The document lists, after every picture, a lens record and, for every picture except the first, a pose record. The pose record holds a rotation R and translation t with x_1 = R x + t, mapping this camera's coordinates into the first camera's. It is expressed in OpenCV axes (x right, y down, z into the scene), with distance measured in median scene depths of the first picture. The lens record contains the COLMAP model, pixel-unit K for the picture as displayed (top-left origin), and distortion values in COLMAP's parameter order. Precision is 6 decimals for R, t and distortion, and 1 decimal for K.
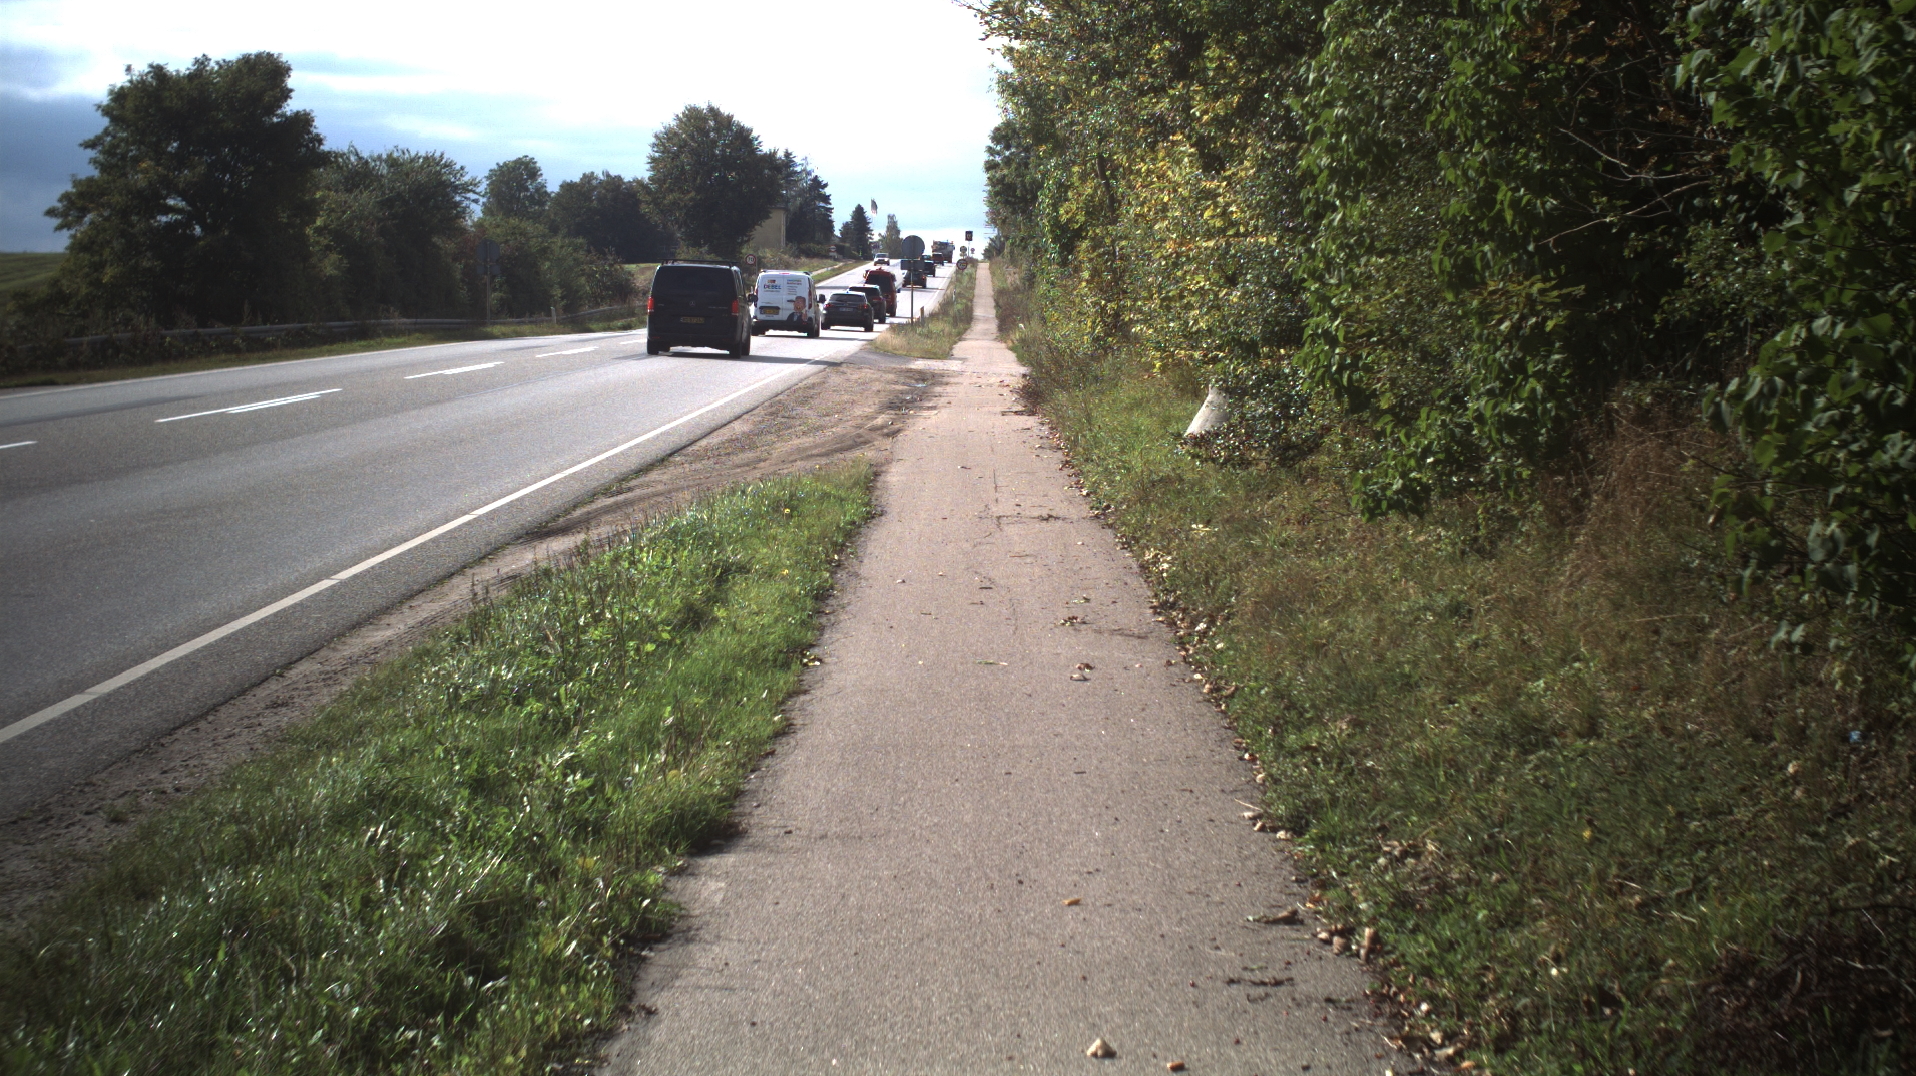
lens RADIAL K [[3260.2, 0, 958.0], [0, 3260.2, 538.0], [0, 0, 1]] dist [-0.239437, 0.048511]
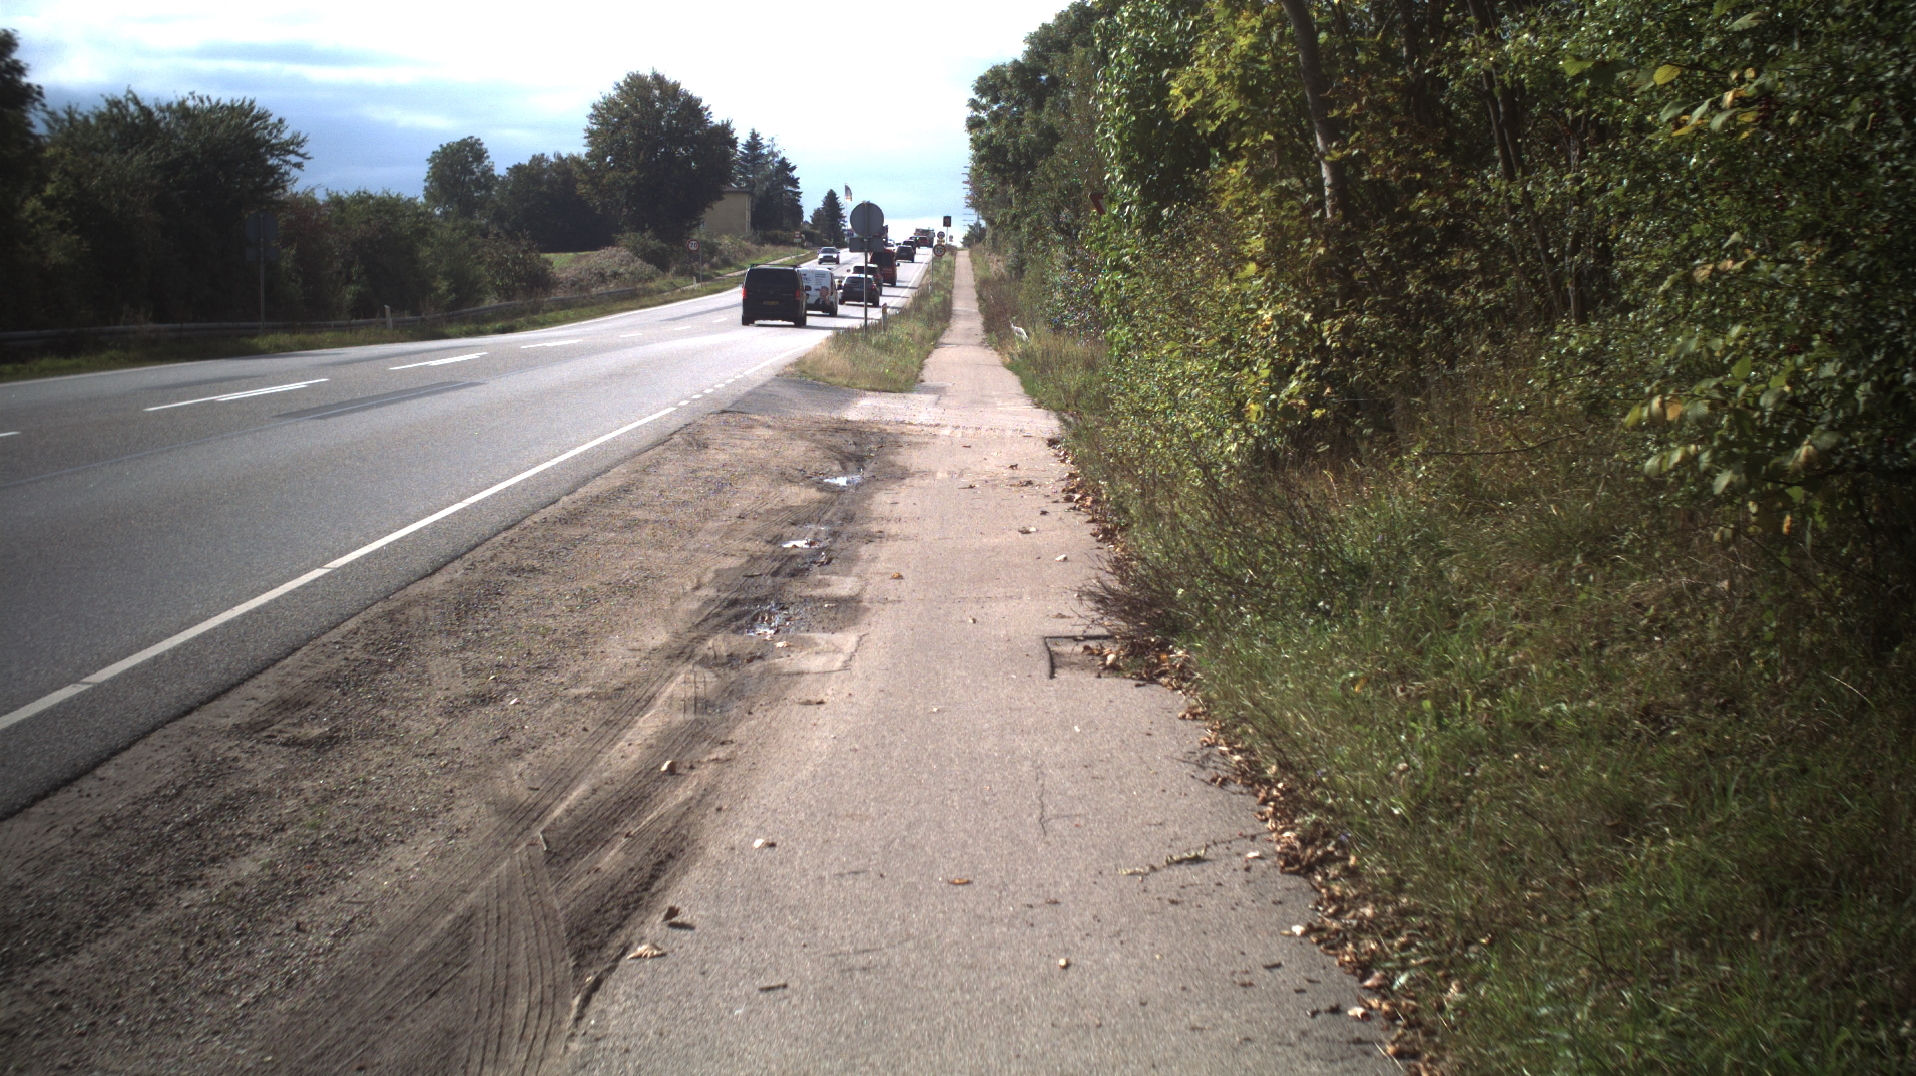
lens RADIAL K [[3260.2, 0, 958.0], [0, 3260.2, 538.0], [0, 0, 1]] dist [-0.239437, 0.048511]
pose [[0.999977, -0.002200, 0.006450, 0.001206], [0.002179, 0.999992, 0.003214, -0.028082], [-0.006457, -0.003200, 0.999974, 0.364190]]
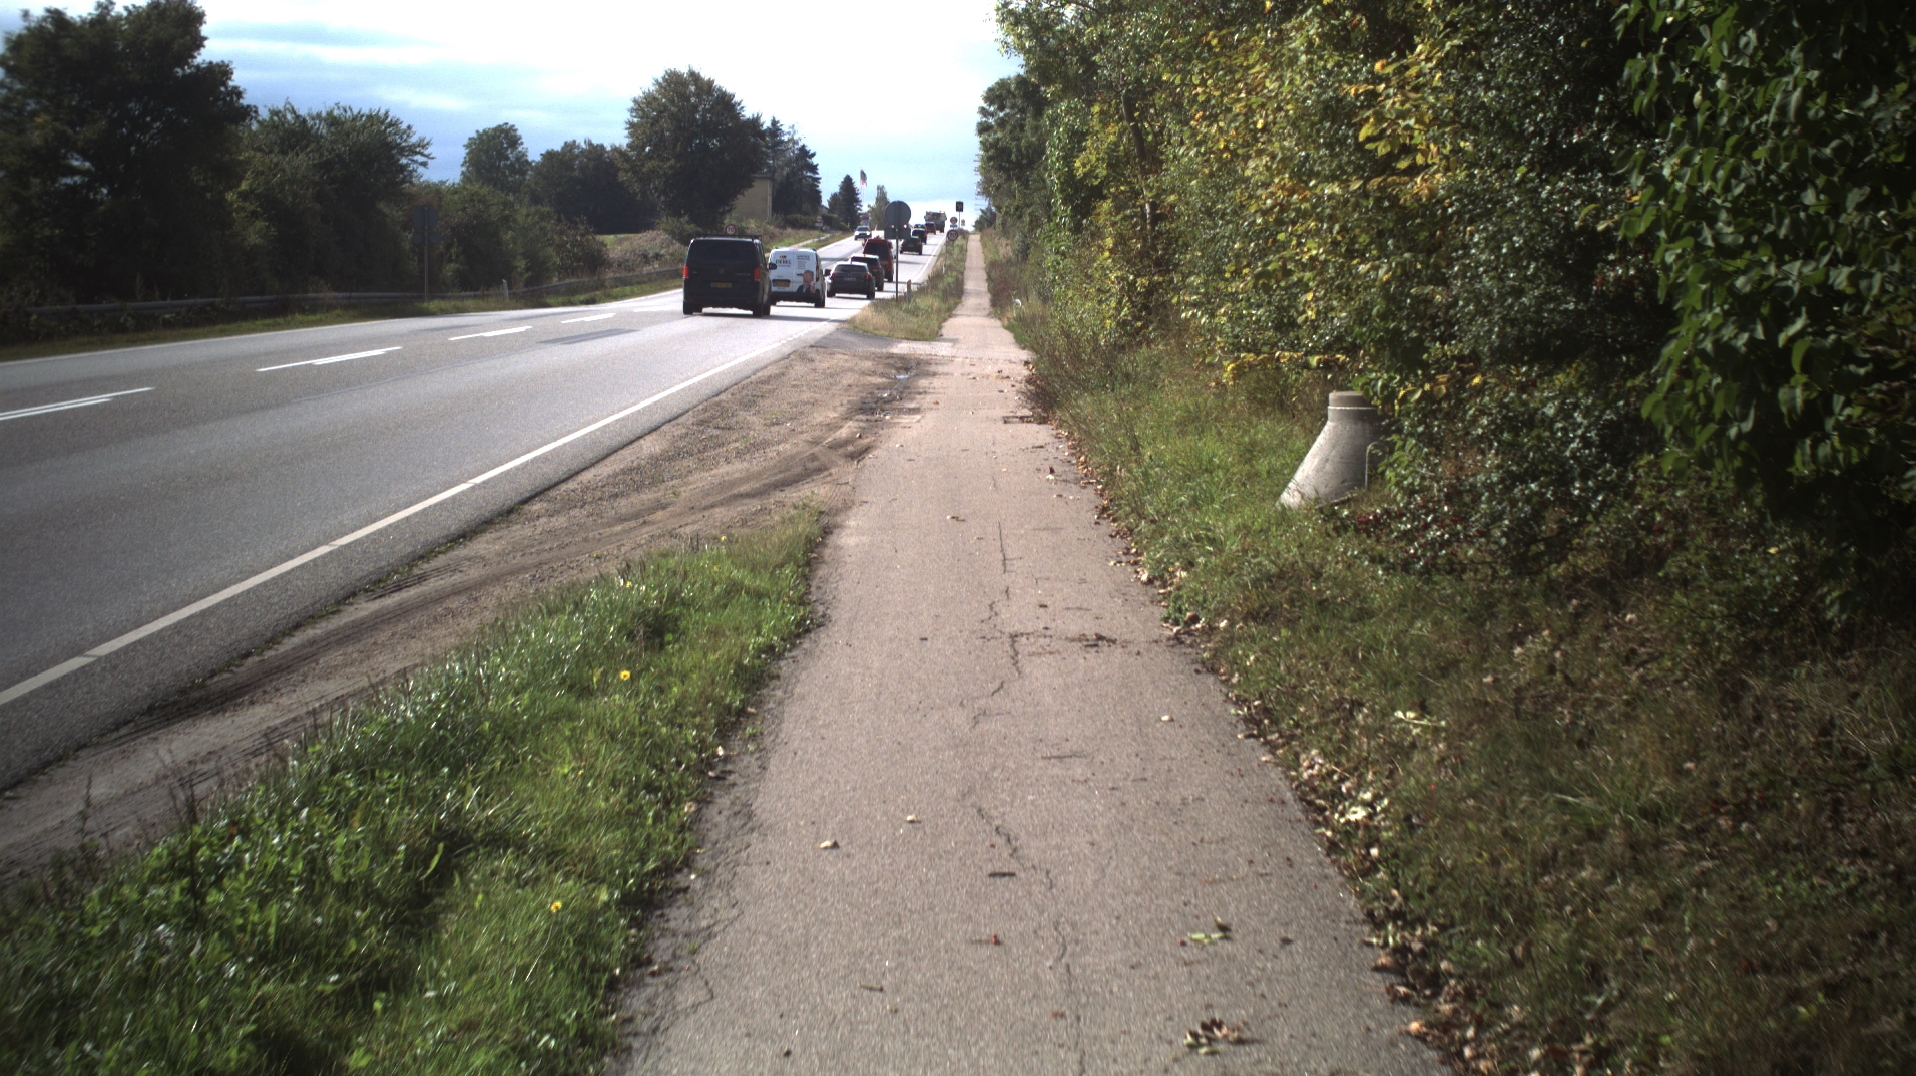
lens RADIAL K [[3260.2, 0, 958.0], [0, 3260.2, 538.0], [0, 0, 1]] dist [-0.239437, 0.048511]
pose [[0.999992, 0.002521, 0.003206, 0.000079], [-0.002548, 0.999961, 0.008447, -0.009076], [-0.003184, -0.008455, 0.999959, 0.121491]]
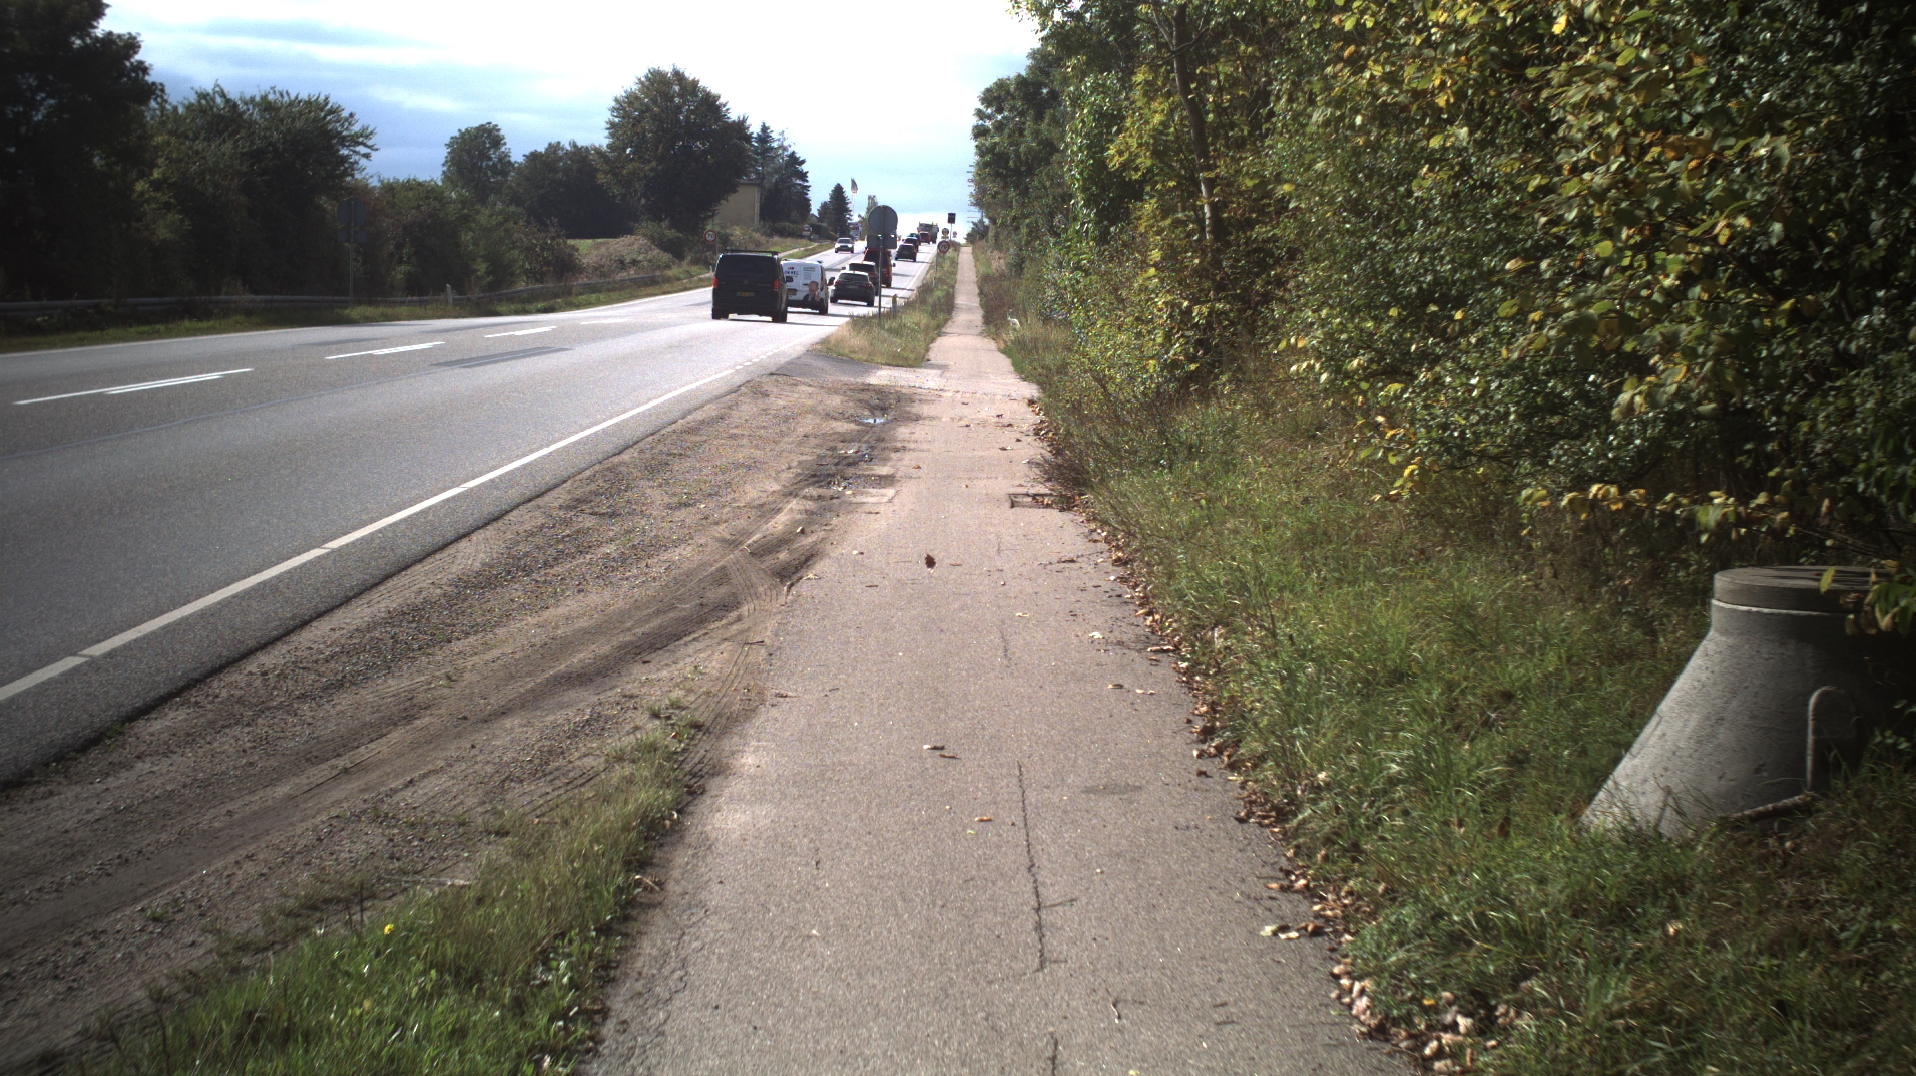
lens RADIAL K [[3260.2, 0, 958.0], [0, 3260.2, 538.0], [0, 0, 1]] dist [-0.239437, 0.048511]
pose [[0.999685, 0.023855, 0.007805, 0.000227], [-0.023891, 0.999704, 0.004512, -0.018676], [-0.007695, -0.004697, 0.999959, 0.242794]]
